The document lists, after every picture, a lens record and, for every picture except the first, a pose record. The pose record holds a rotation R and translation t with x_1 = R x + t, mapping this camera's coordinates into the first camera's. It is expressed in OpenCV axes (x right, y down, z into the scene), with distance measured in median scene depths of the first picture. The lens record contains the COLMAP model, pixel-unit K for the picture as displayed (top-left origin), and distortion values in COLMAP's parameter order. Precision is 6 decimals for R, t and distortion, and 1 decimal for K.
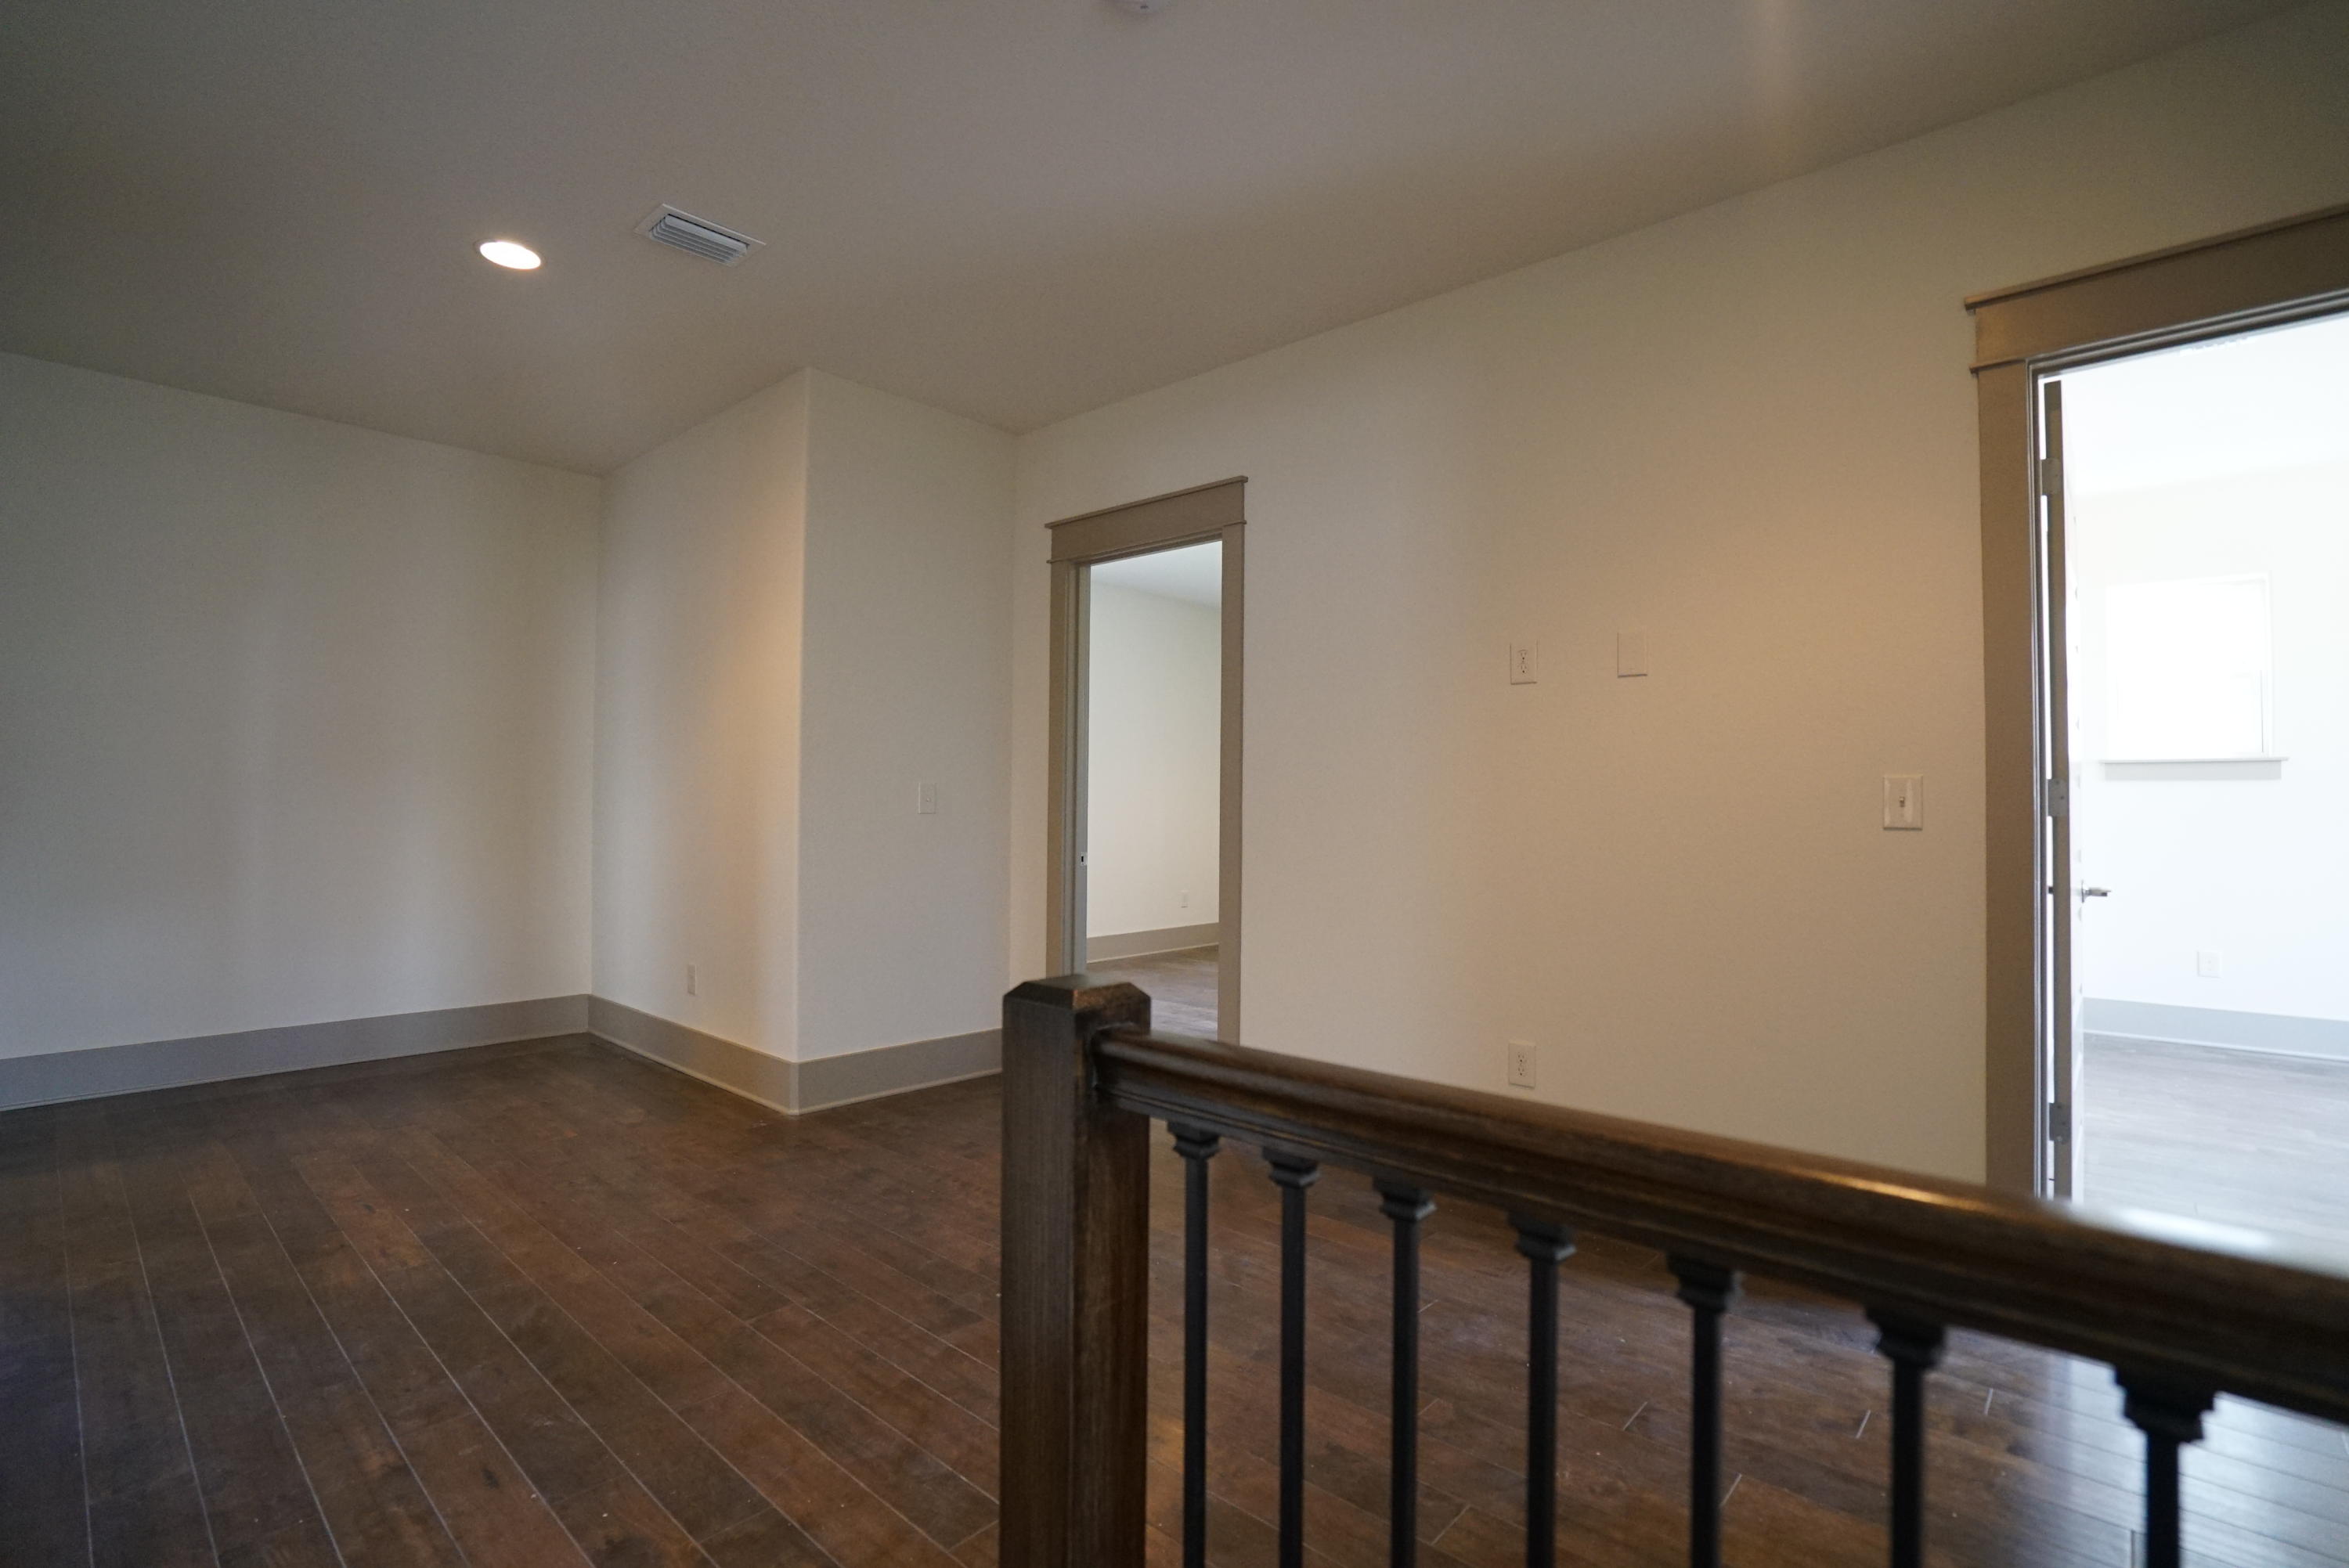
lens RADIAL K [[1084.9, 0, 1174.5], [0, 1084.9, 784.0], [0, 0, 1]] dist [-0.046039, 0.014666]
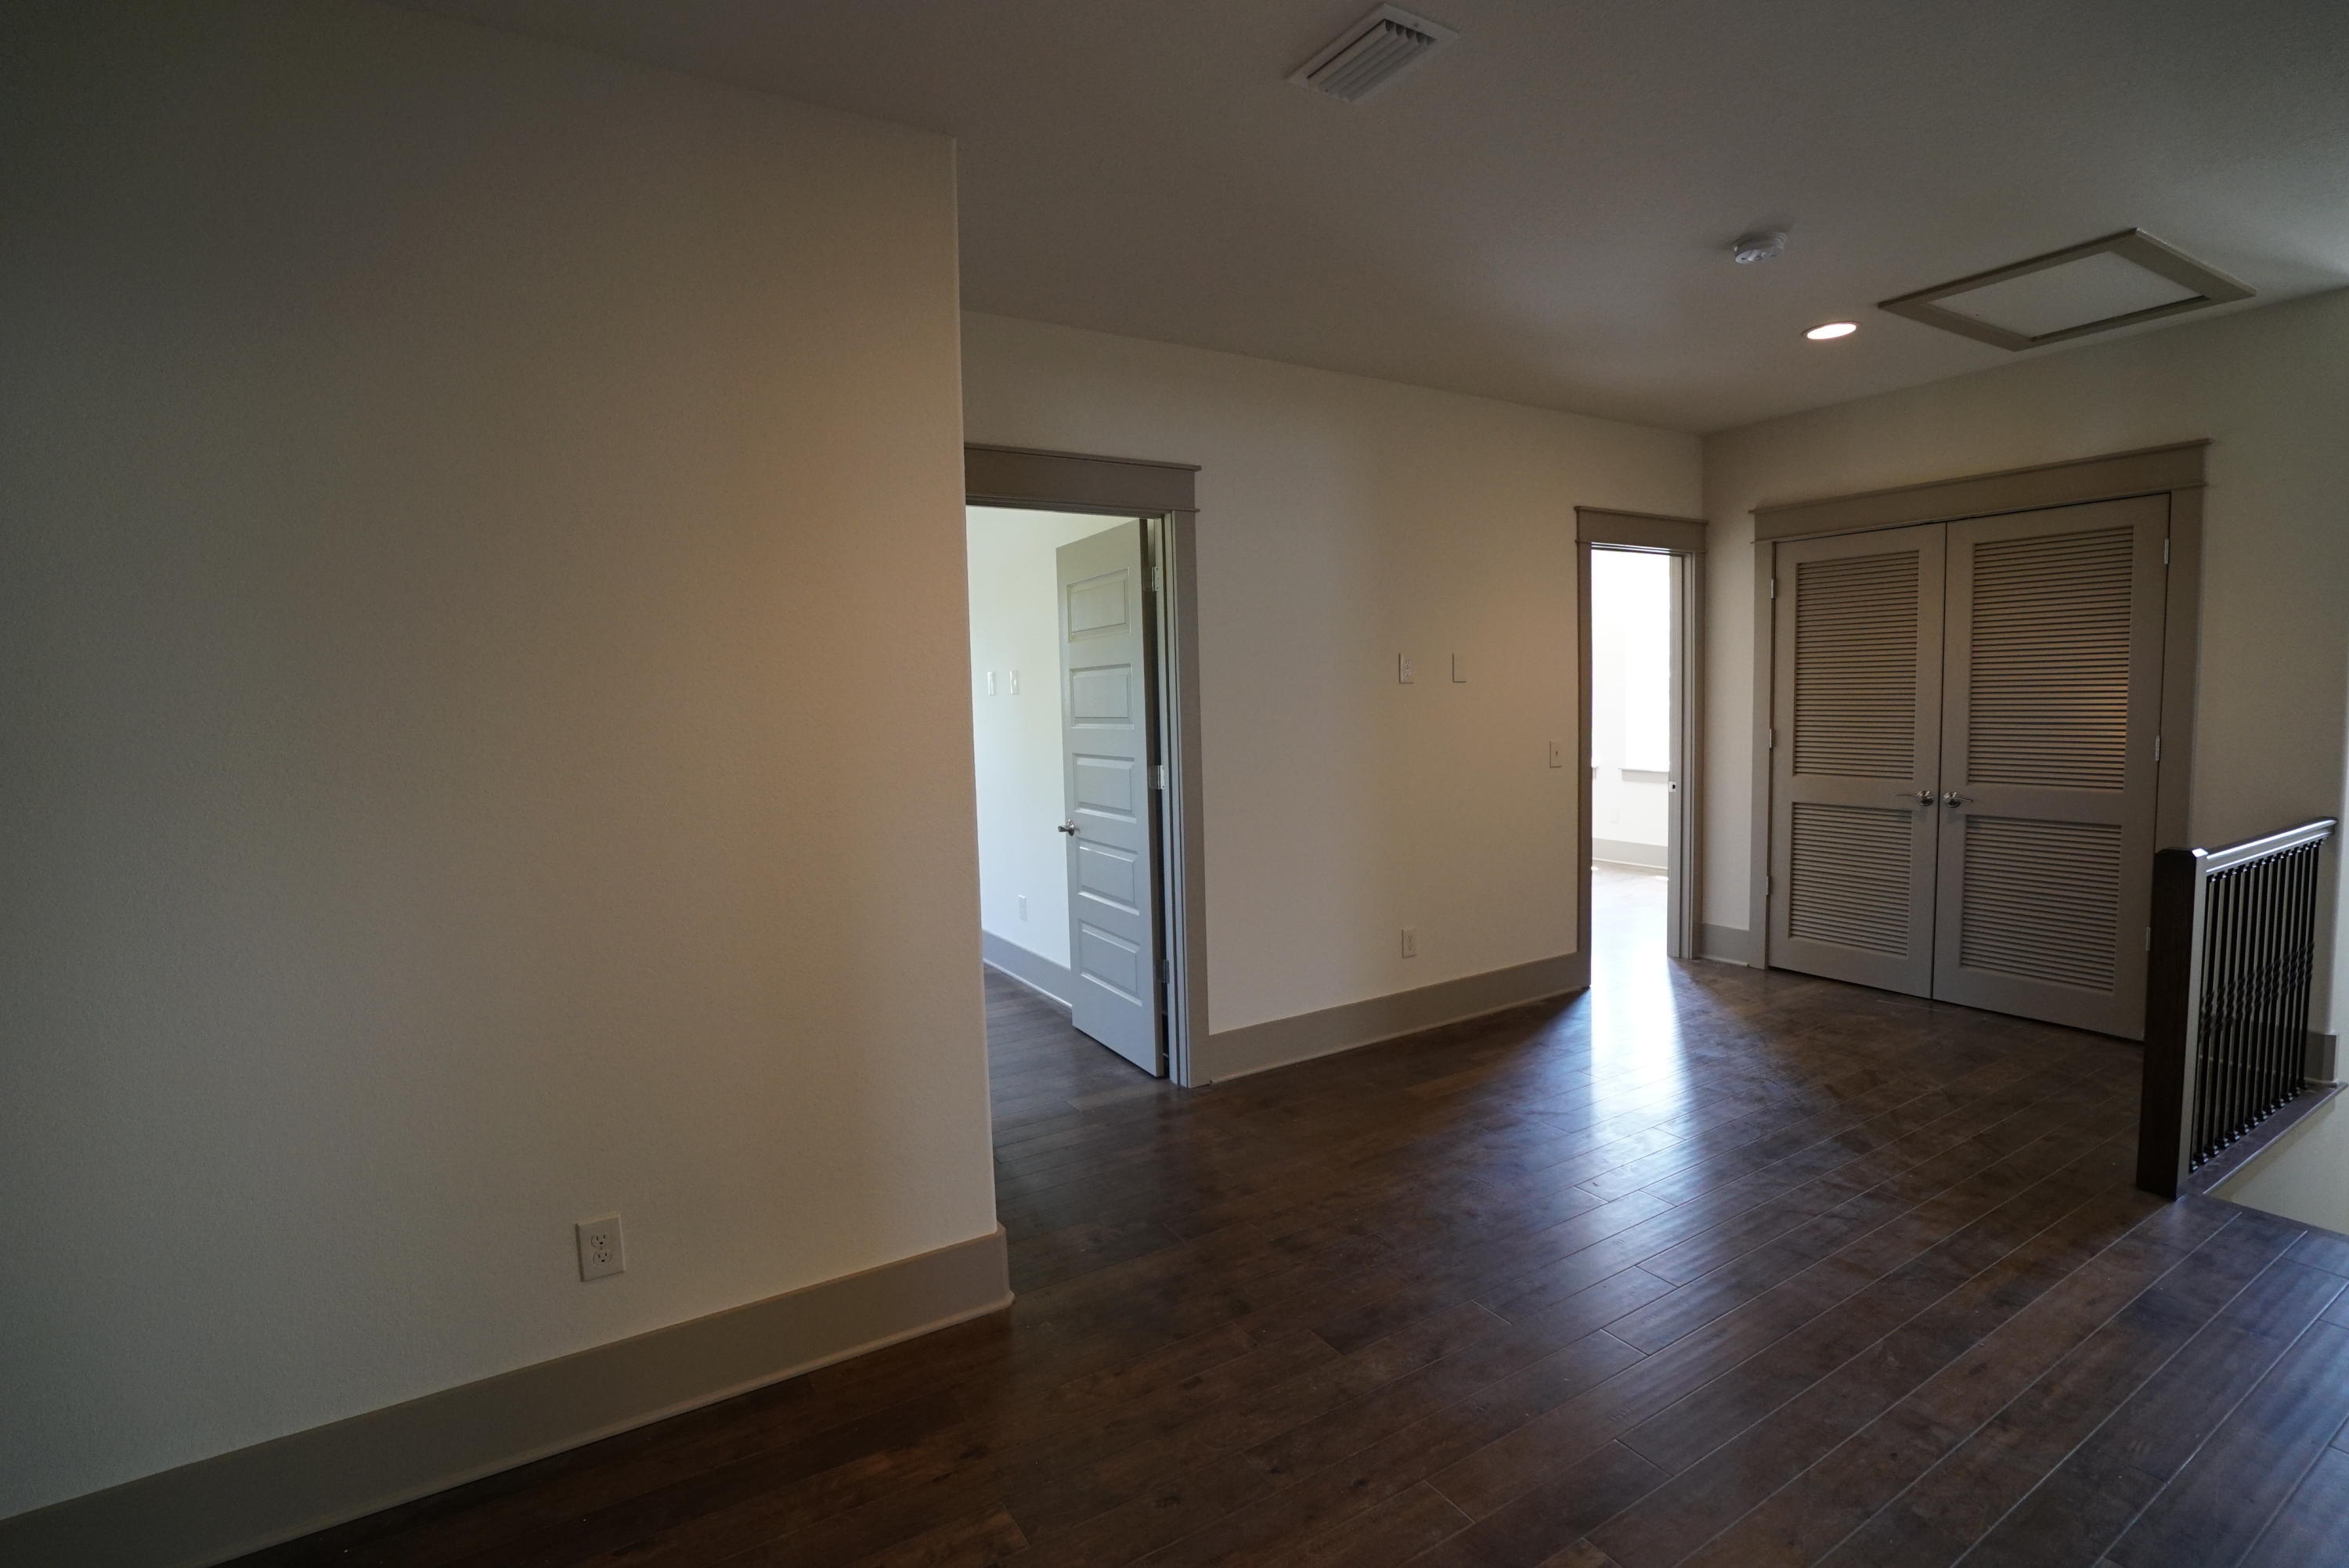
lens RADIAL K [[1084.9, 0, 1174.5], [0, 1084.9, 784.0], [0, 0, 1]] dist [-0.046039, 0.014666]
pose [[0.282721, -0.092533, 0.954729, -1.488065], [0.009700, 0.995561, 0.093618, -0.124609], [-0.959153, -0.017207, 0.282363, 1.137684]]
